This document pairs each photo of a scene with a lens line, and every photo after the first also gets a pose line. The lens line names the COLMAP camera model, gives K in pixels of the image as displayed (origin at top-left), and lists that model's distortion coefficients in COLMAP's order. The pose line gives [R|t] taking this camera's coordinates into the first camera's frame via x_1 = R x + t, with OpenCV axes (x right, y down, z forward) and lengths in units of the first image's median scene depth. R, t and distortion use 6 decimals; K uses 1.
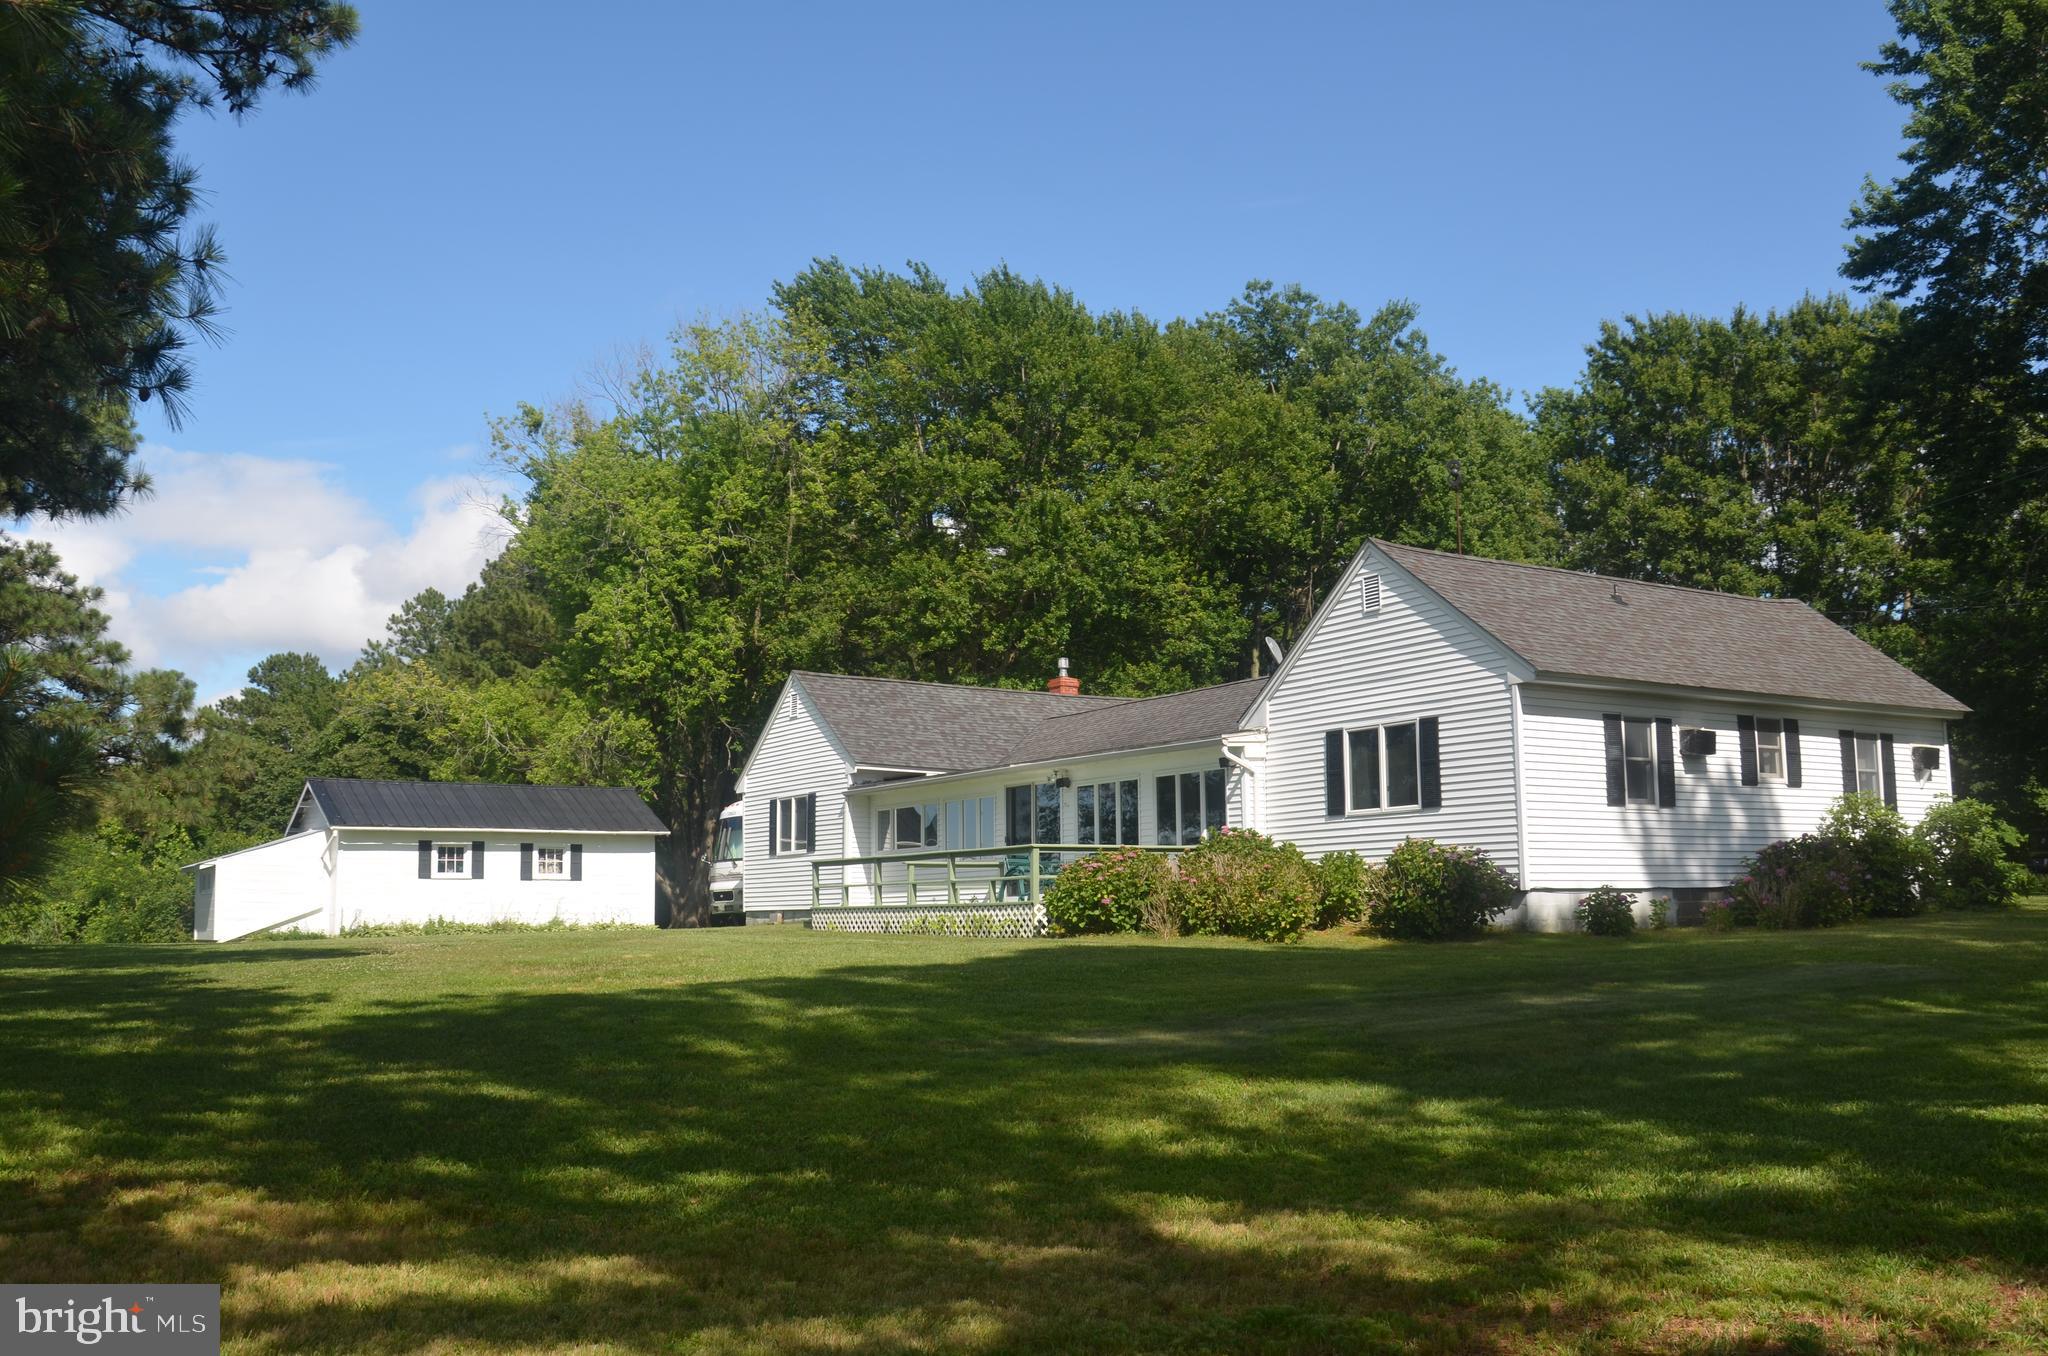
lens RADIAL K [[1828.8, 0, 1024.0], [0, 1828.8, 678.0], [0, 0, 1]] dist [0.052195, 0.002328]
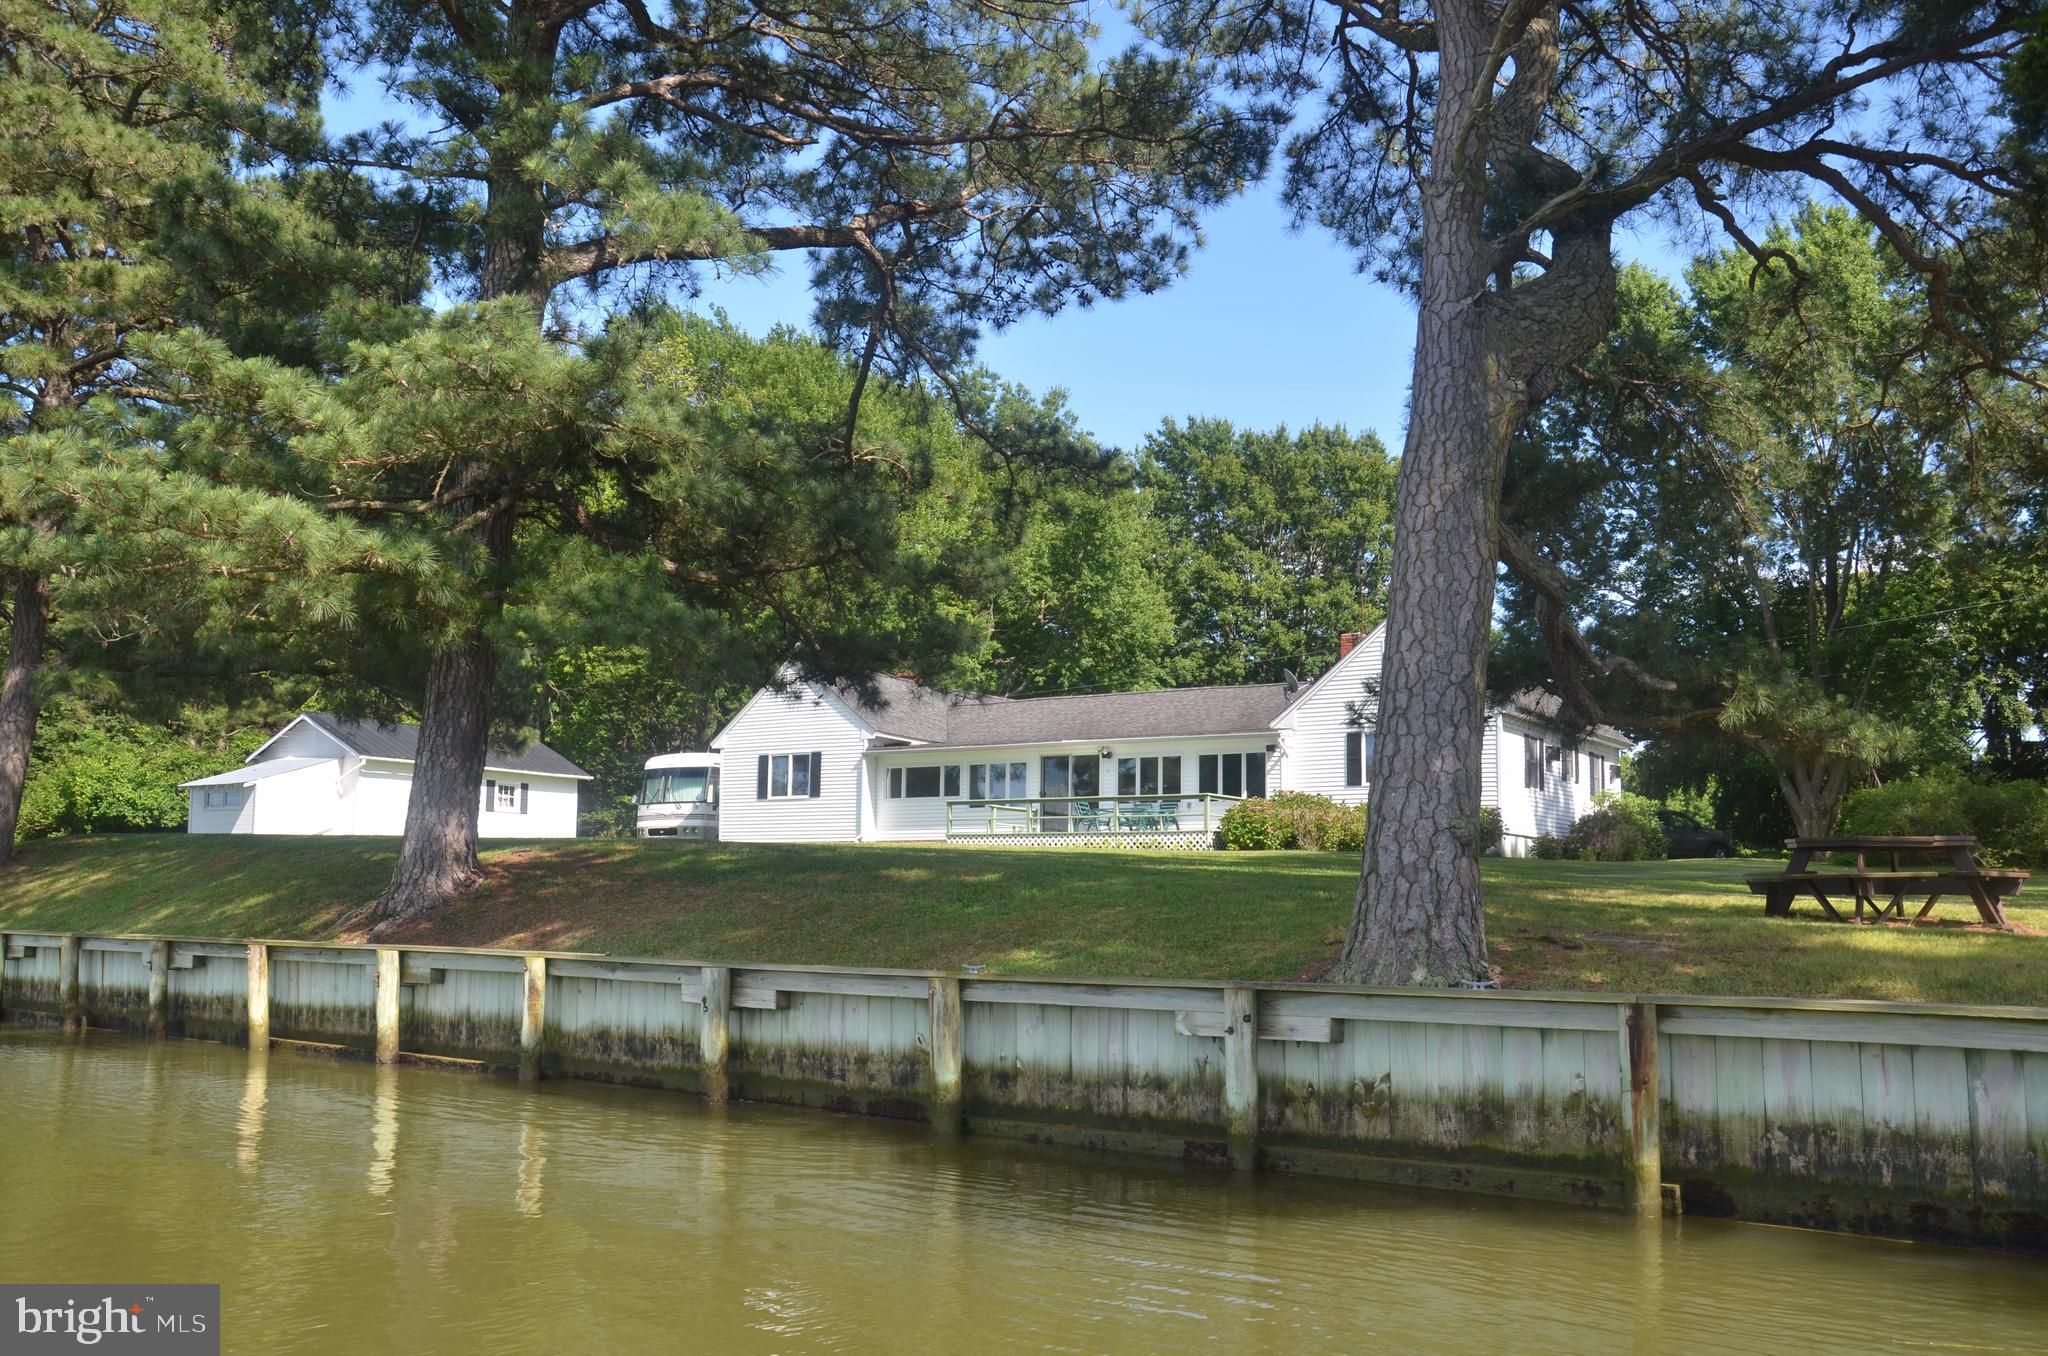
lens RADIAL K [[1828.8, 0, 1024.0], [0, 1828.8, 678.0], [0, 0, 1]] dist [0.052195, 0.002328]
pose [[0.922458, 0.075613, 0.378621, -0.407786], [-0.076929, 0.996968, -0.011674, 0.012292], [-0.378356, -0.018359, 0.925478, -0.219641]]
